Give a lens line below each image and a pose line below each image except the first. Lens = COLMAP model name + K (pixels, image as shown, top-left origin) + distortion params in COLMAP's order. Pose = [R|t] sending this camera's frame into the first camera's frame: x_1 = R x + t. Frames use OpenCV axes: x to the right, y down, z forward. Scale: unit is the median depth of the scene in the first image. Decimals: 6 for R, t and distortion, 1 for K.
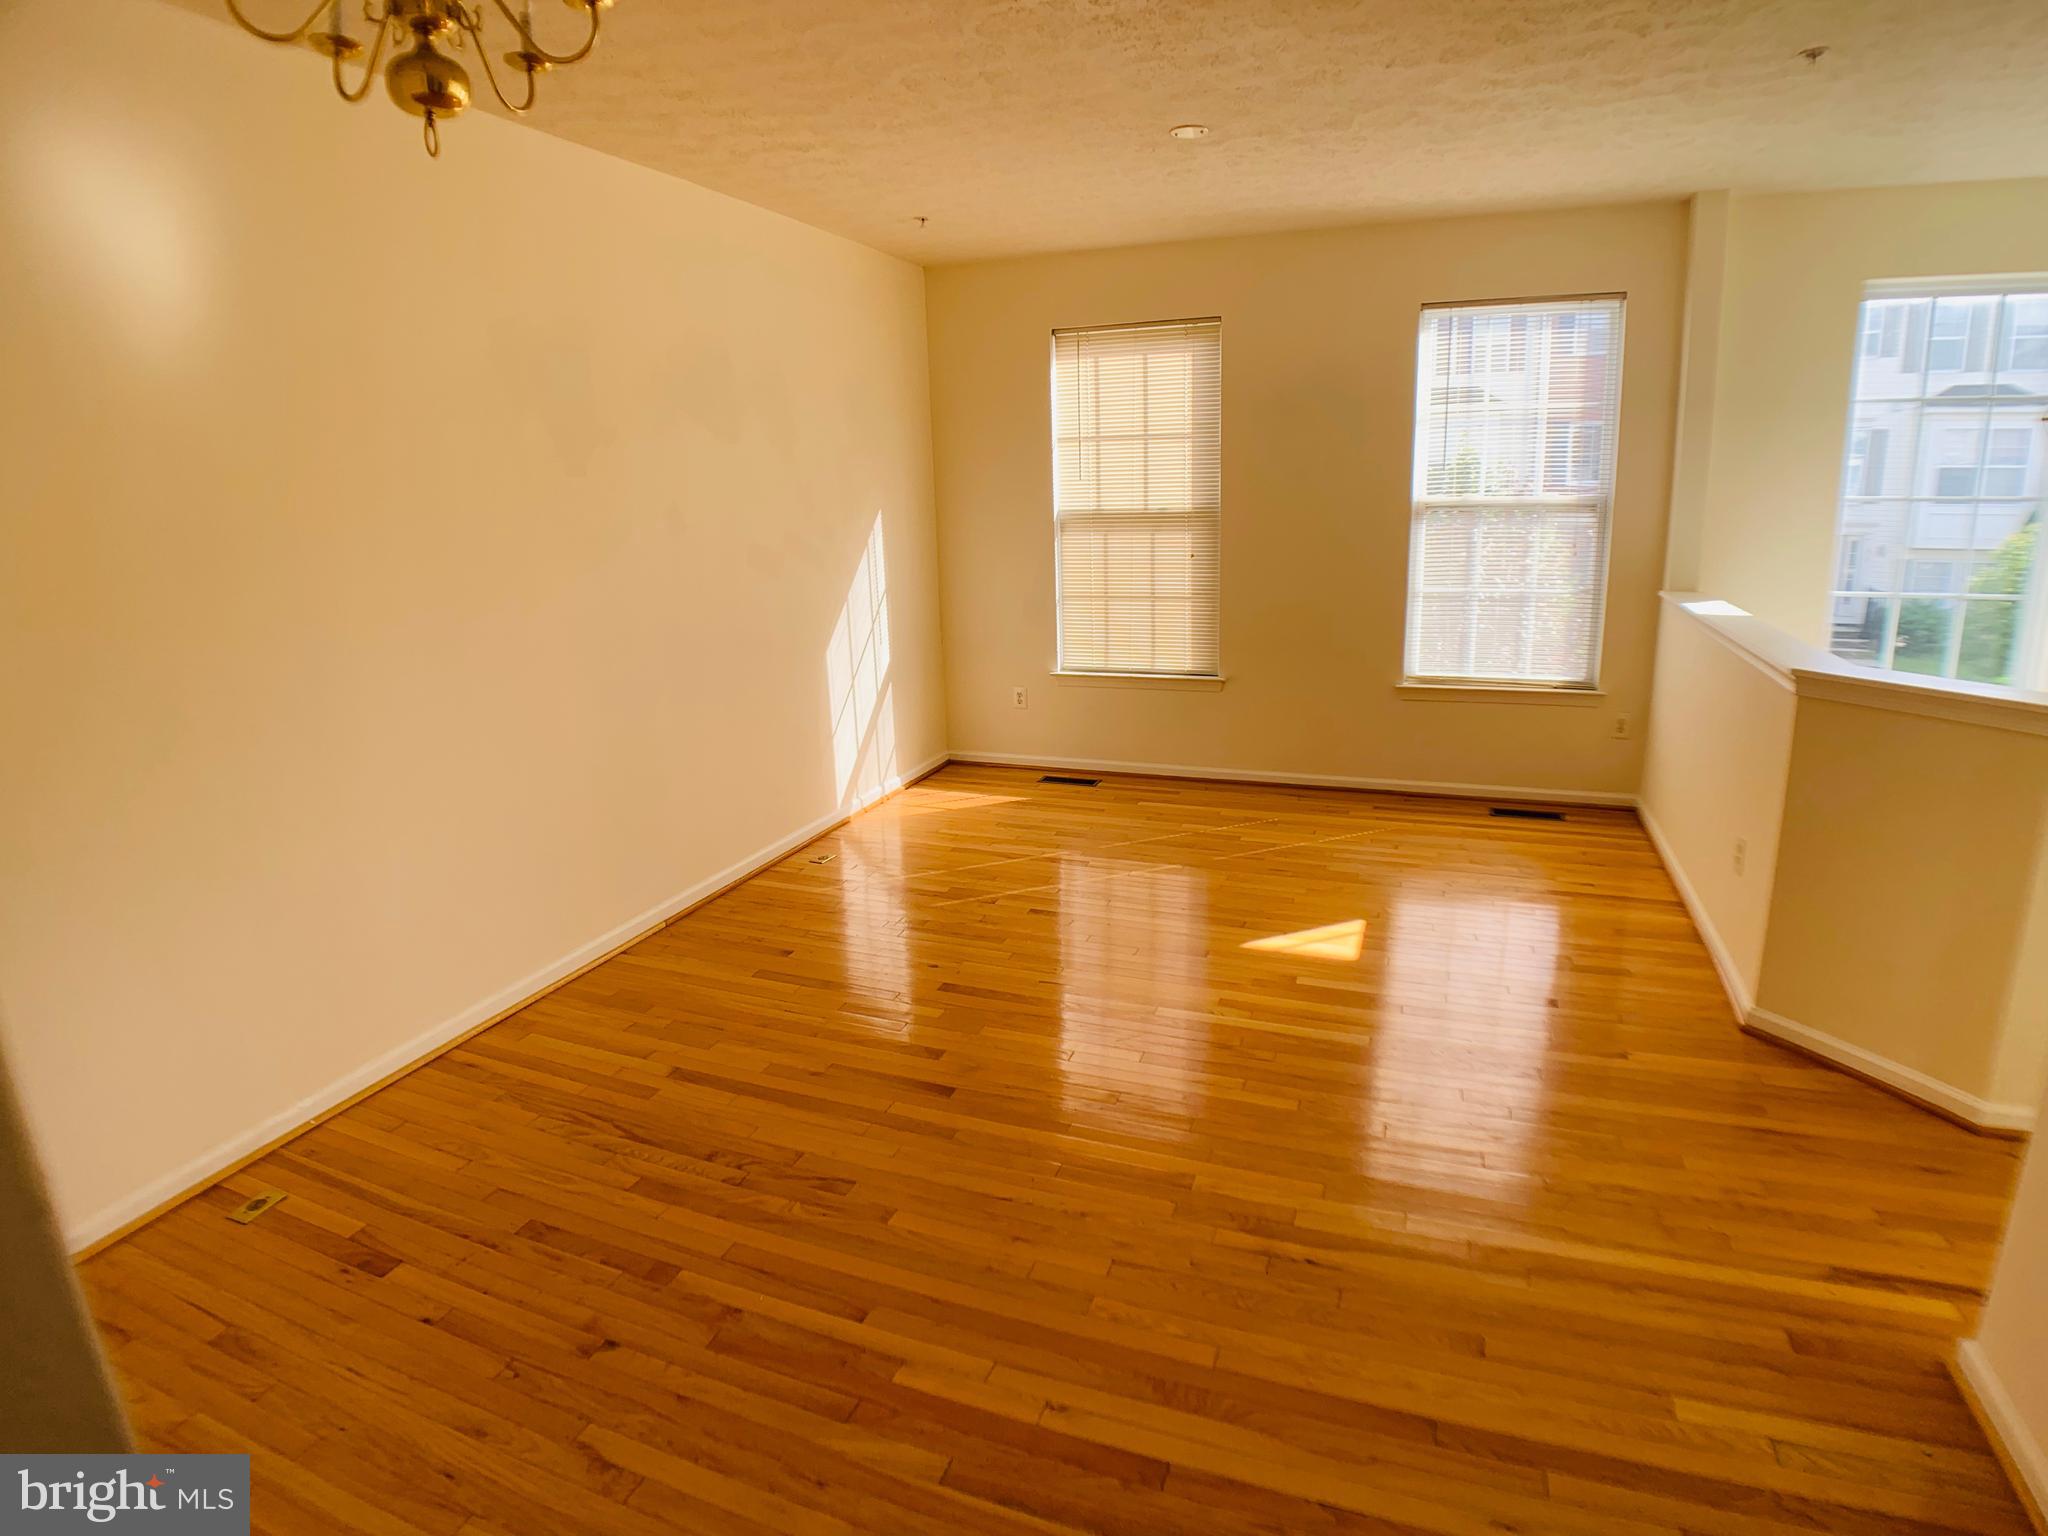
lens RADIAL K [[1078.7, 0, 1014.5], [0, 1078.7, 769.0], [0, 0, 1]] dist [-0.081483, 0.000607]
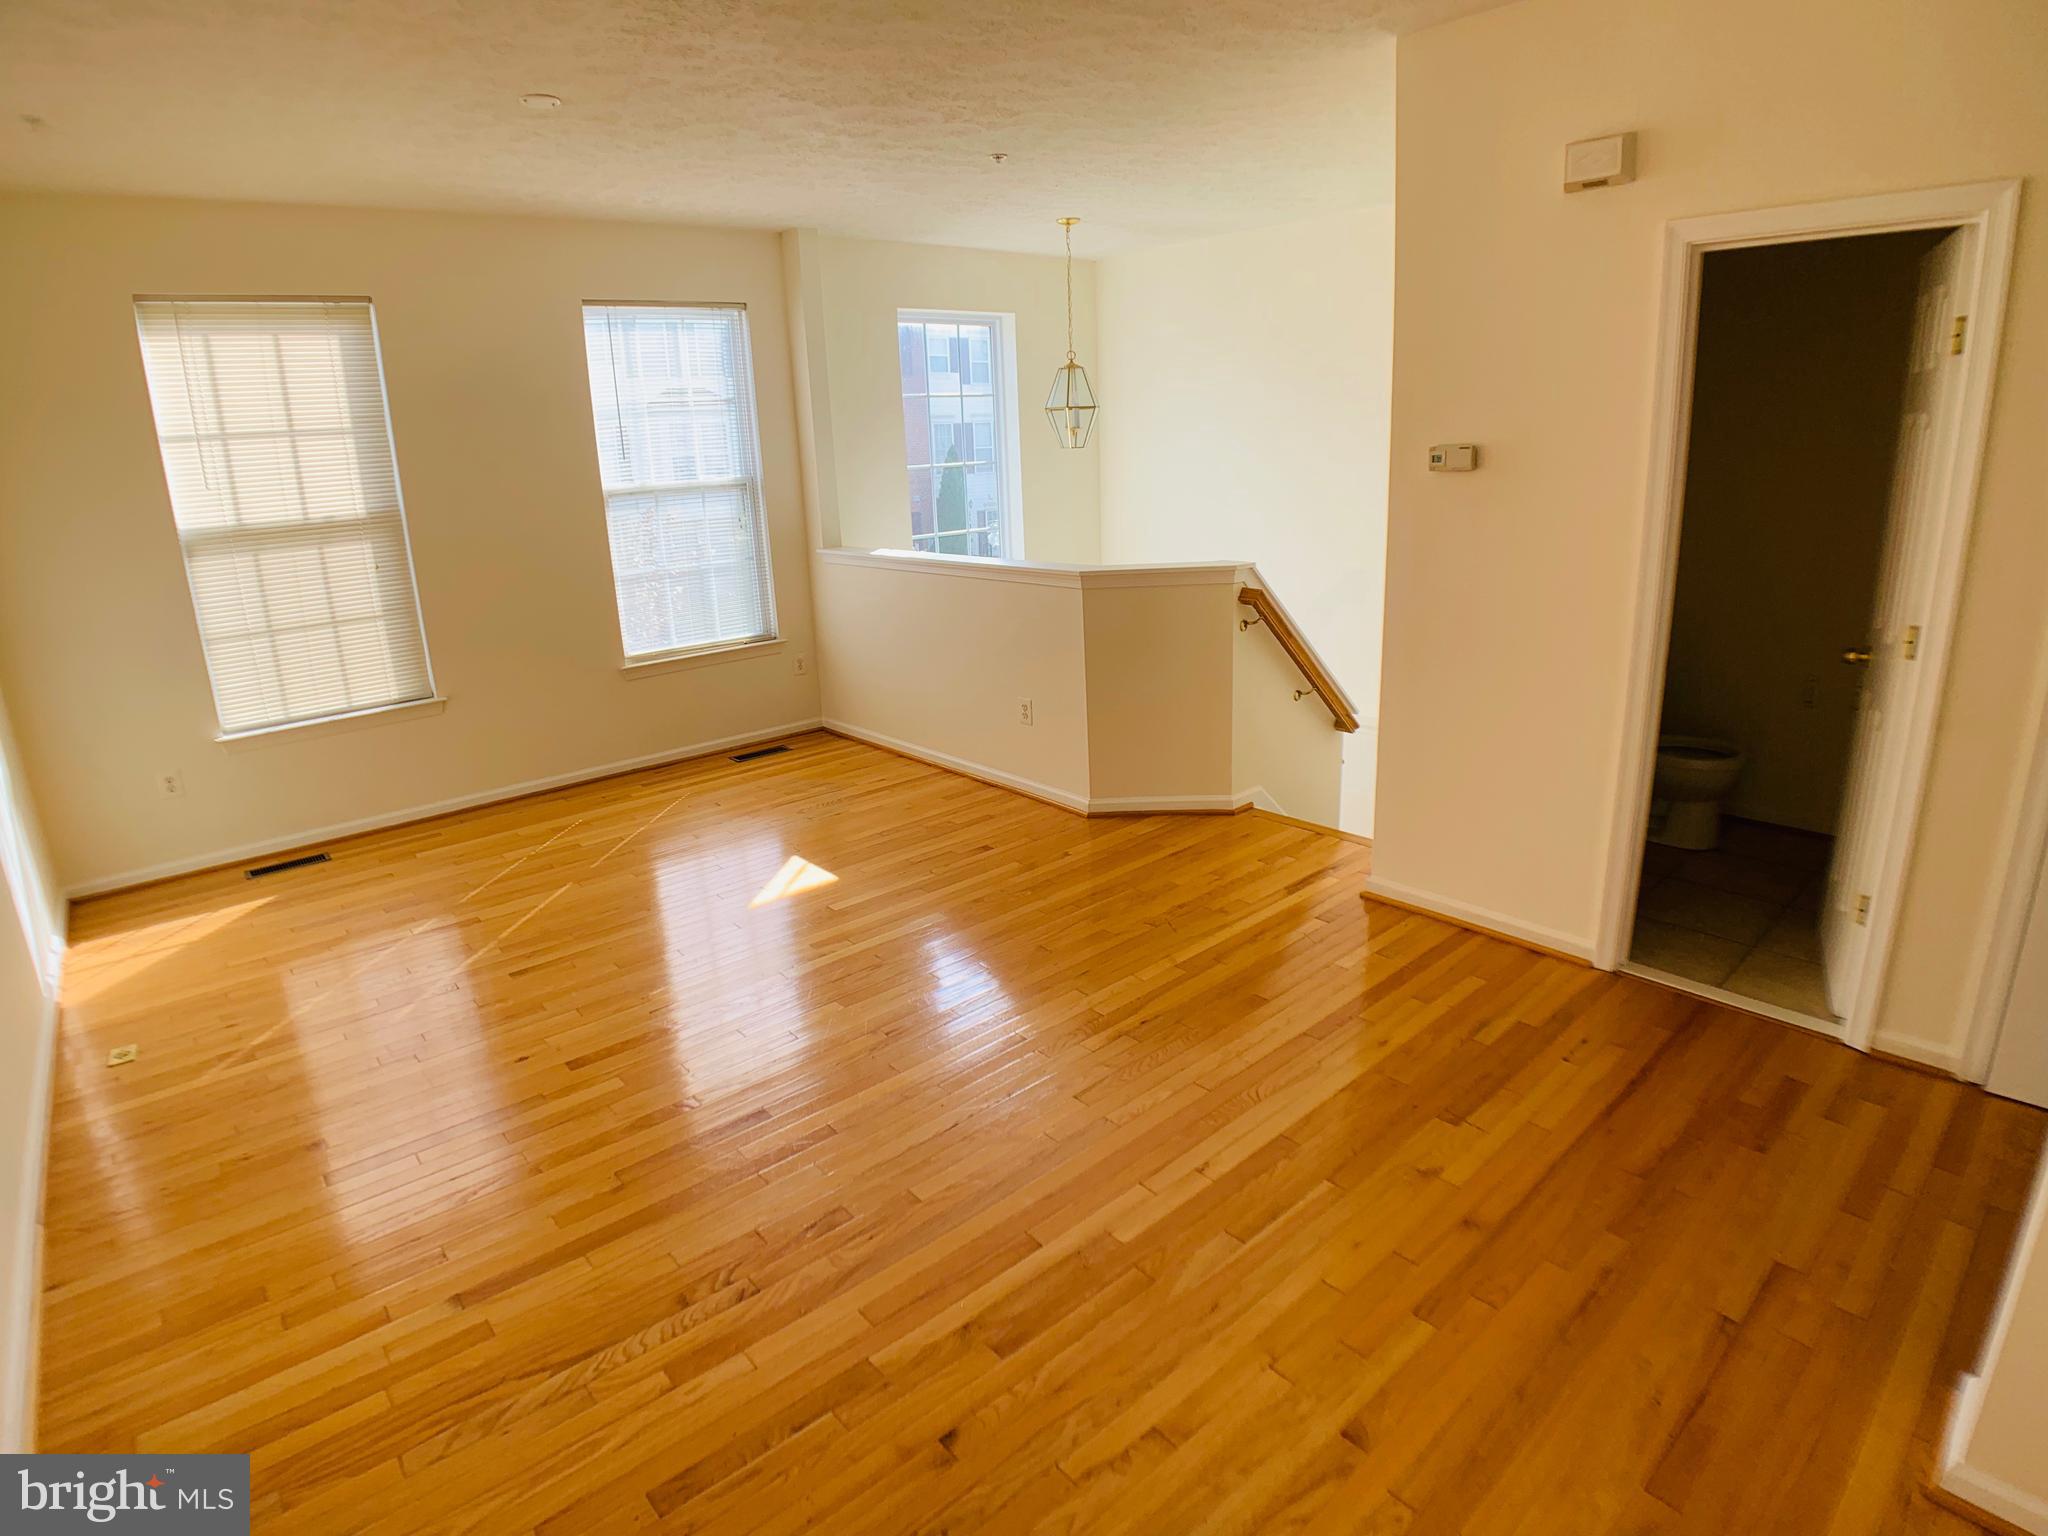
lens RADIAL K [[1078.7, 0, 1014.5], [0, 1078.7, 769.0], [0, 0, 1]] dist [-0.081483, 0.000607]
pose [[0.462867, -0.243248, 0.852399, -0.387479], [0.250615, 0.958290, 0.137377, -0.032226], [-0.850262, 0.150036, 0.504522, 0.174447]]
